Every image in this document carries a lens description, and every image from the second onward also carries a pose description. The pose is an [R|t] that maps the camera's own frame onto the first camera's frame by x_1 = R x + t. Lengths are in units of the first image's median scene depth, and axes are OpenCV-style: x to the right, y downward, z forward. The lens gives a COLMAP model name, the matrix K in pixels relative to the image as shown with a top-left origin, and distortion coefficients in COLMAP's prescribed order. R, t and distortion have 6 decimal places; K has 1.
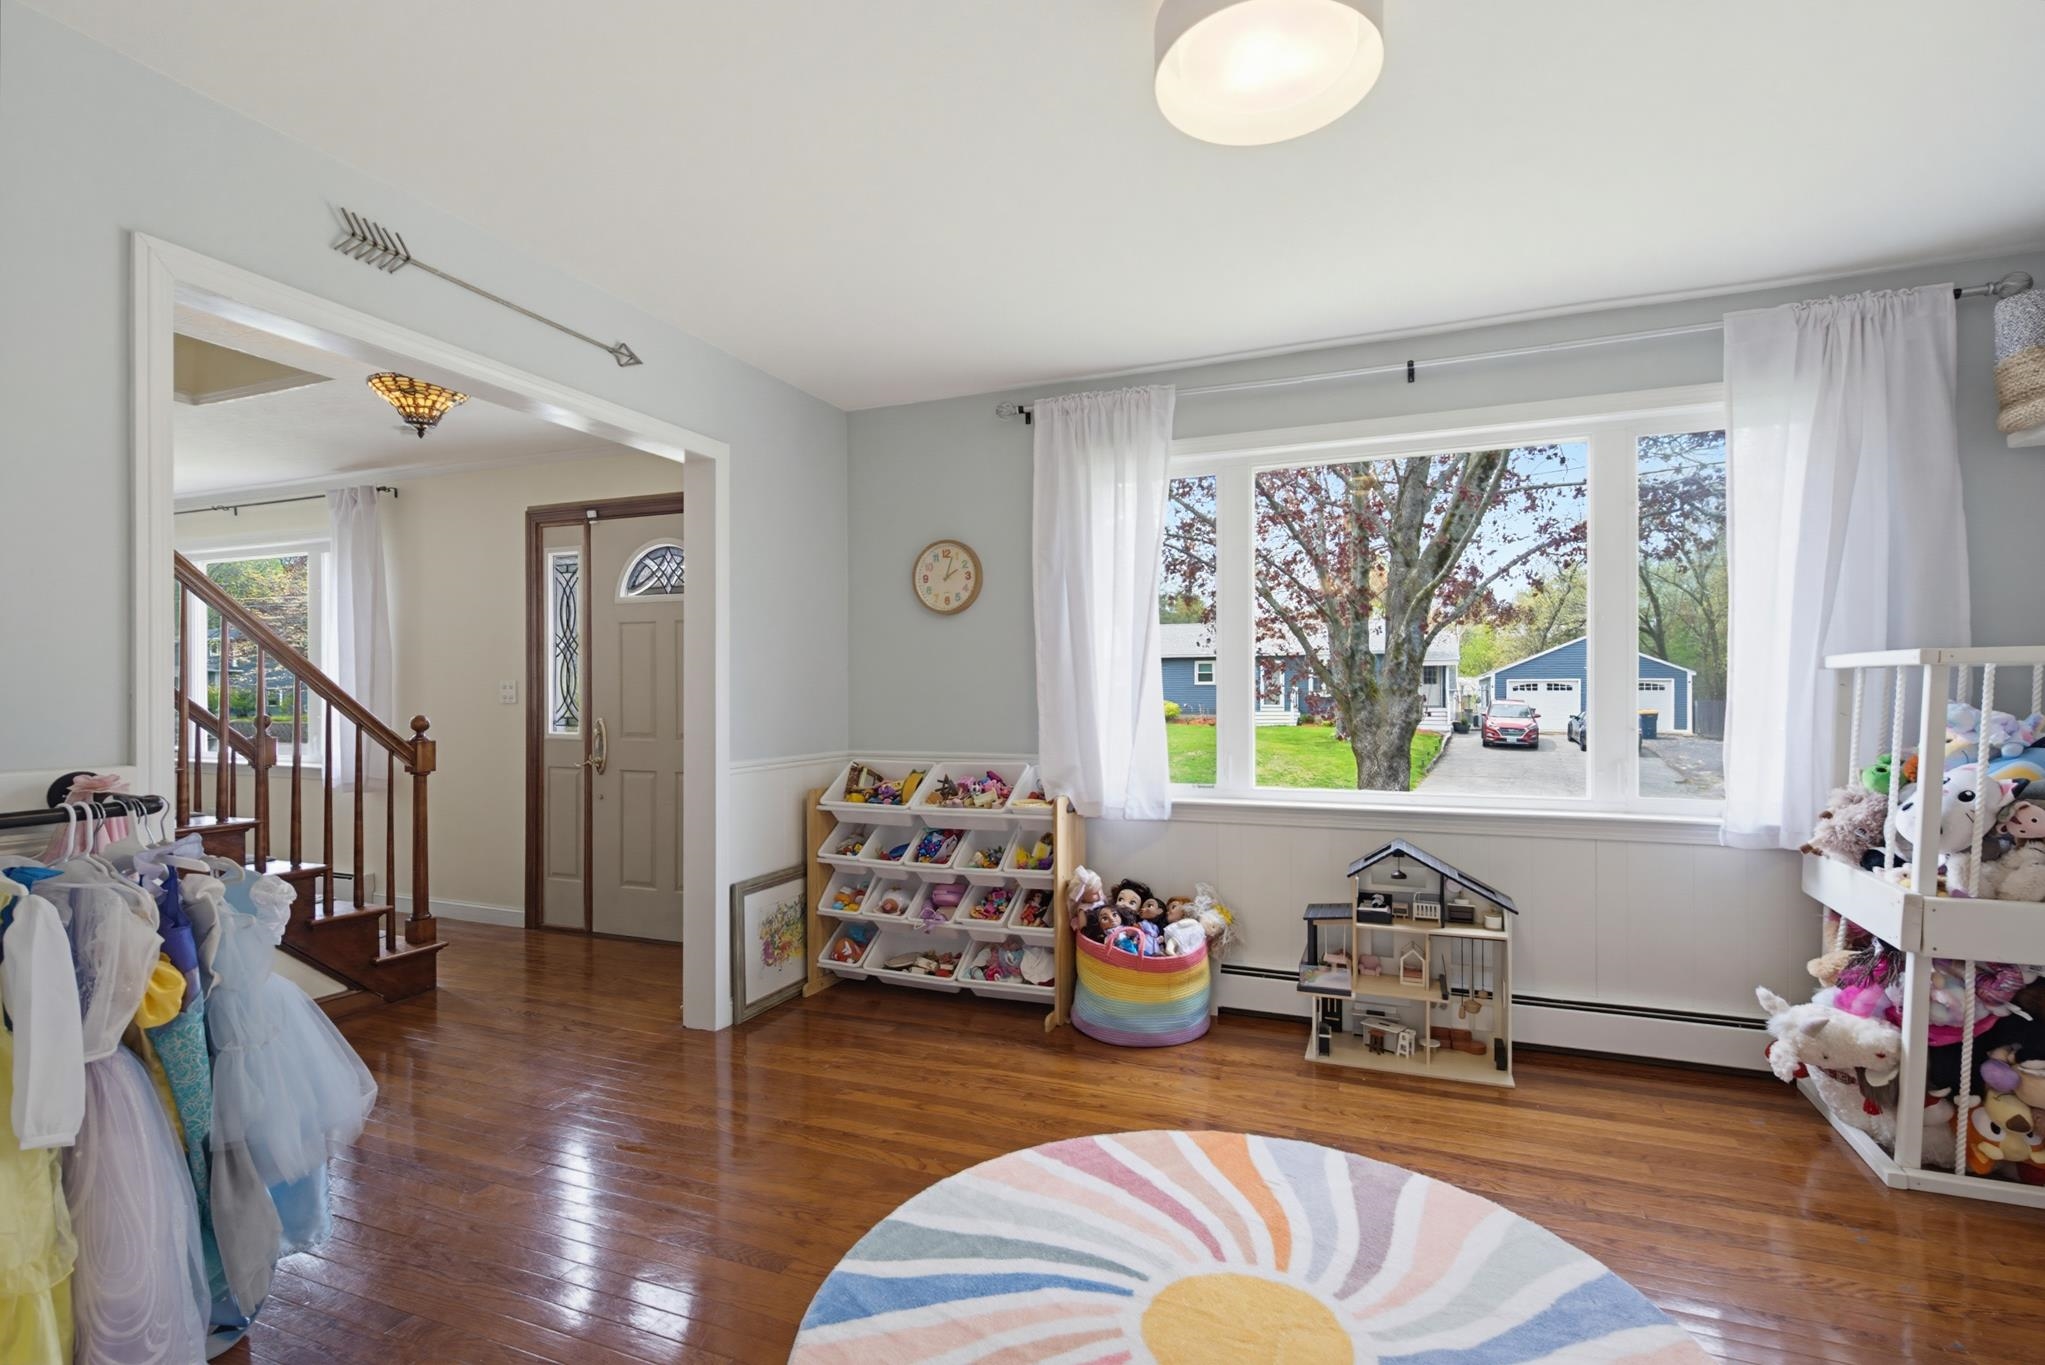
lens RADIAL K [[936.0, 0, 1023.3], [0, 936.0, 700.8], [0, 0, 1]] dist [-0.000718, 0.000970]
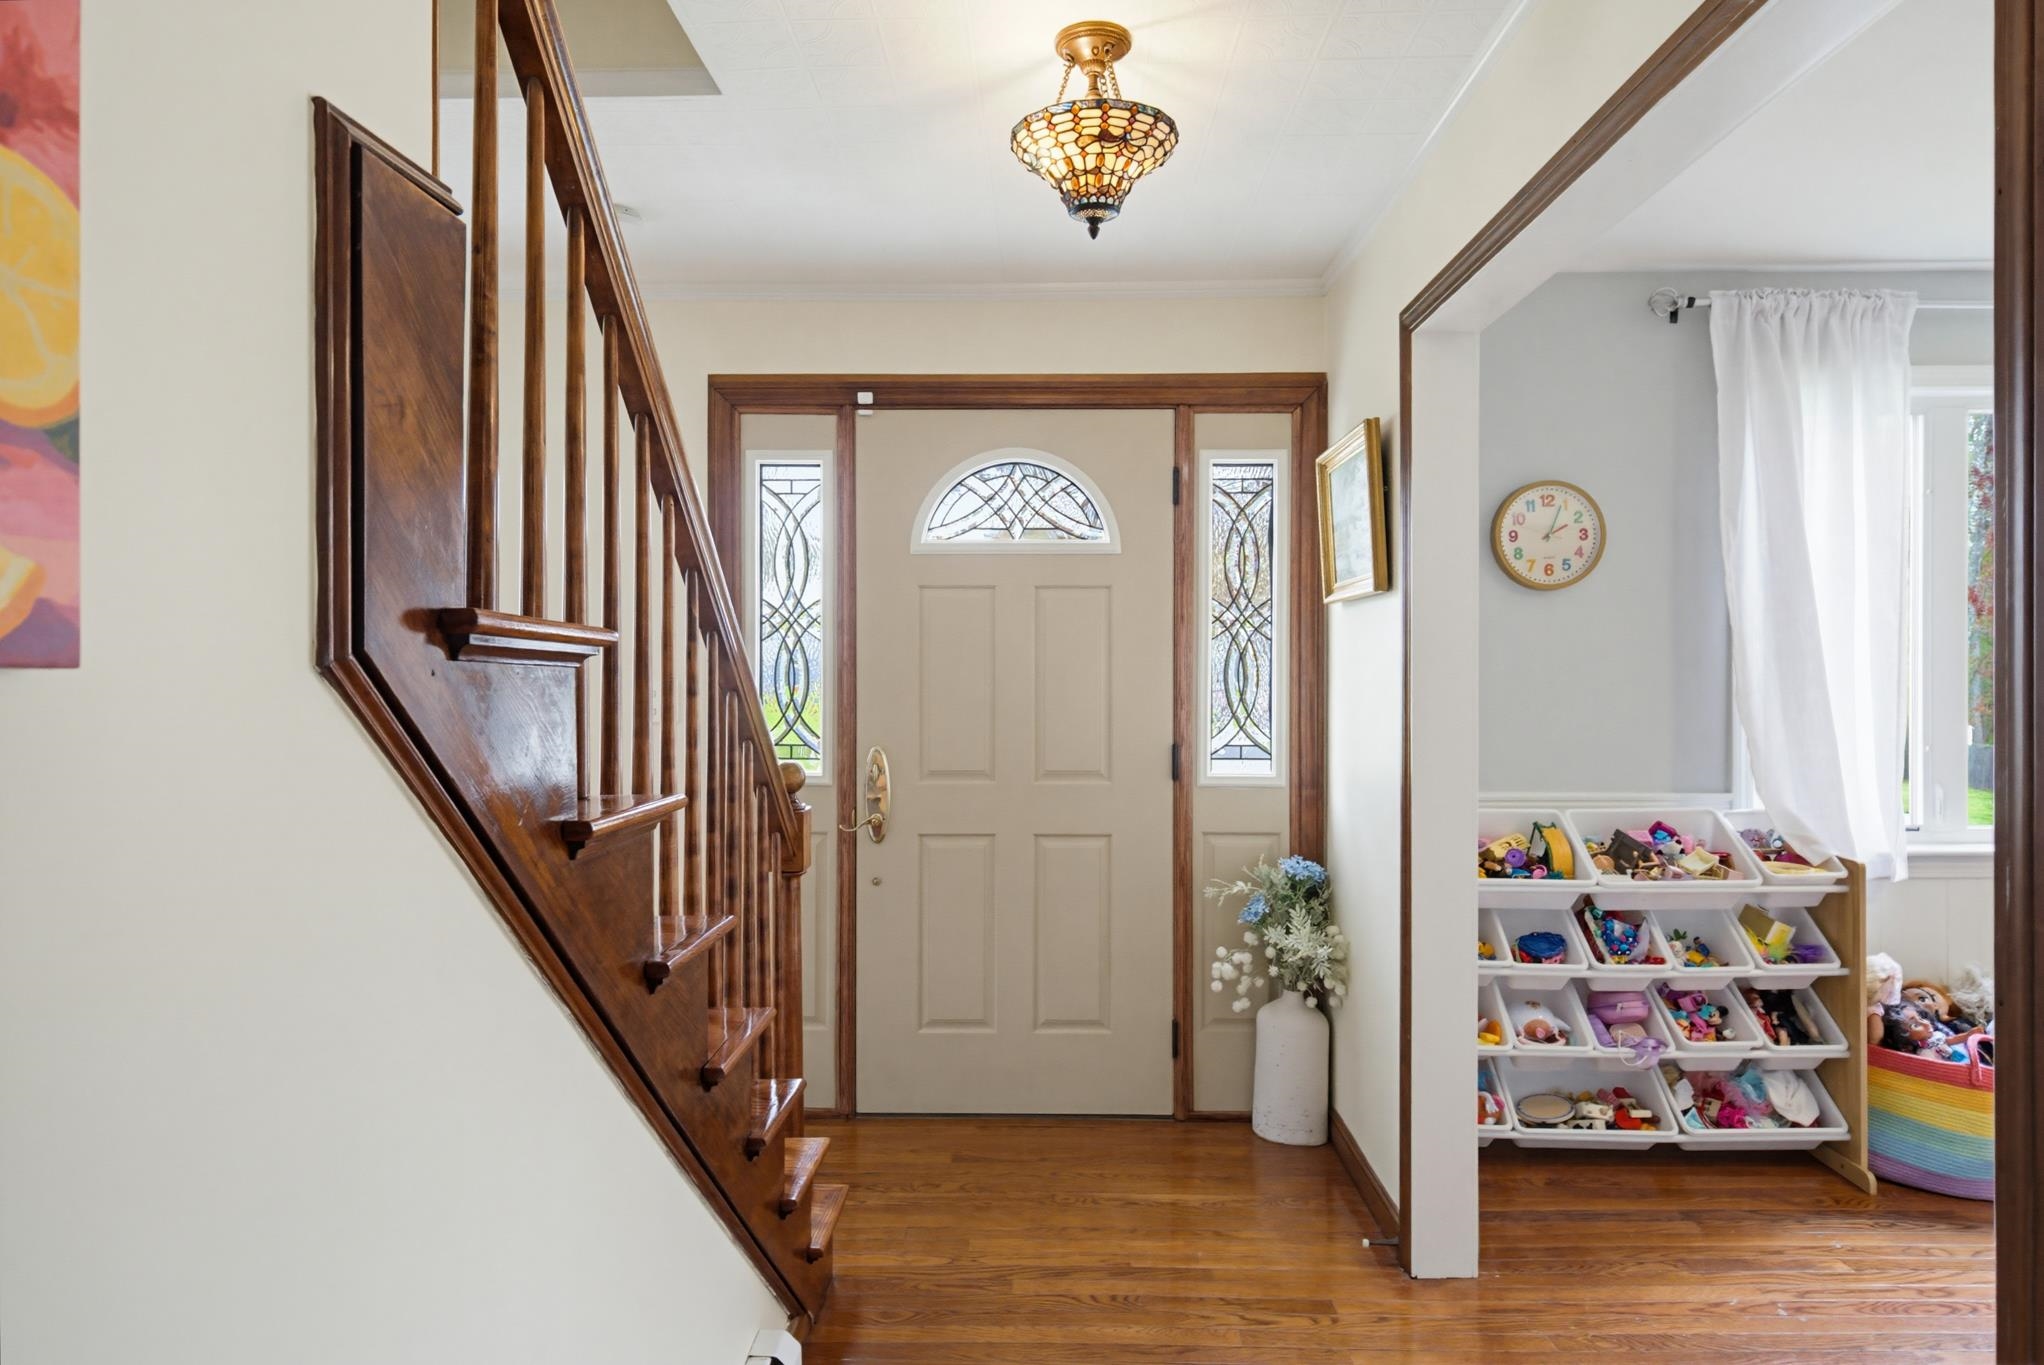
lens RADIAL K [[1188.2, 0, 1021.2], [0, 1188.2, 675.8], [0, 0, 1]] dist [-0.007145, -0.000701]
pose [[0.939227, -0.001252, 0.343294, -0.773154], [0.002239, 0.999994, -0.002478, -0.030109], [-0.343289, 0.003096, 0.939225, 0.340032]]
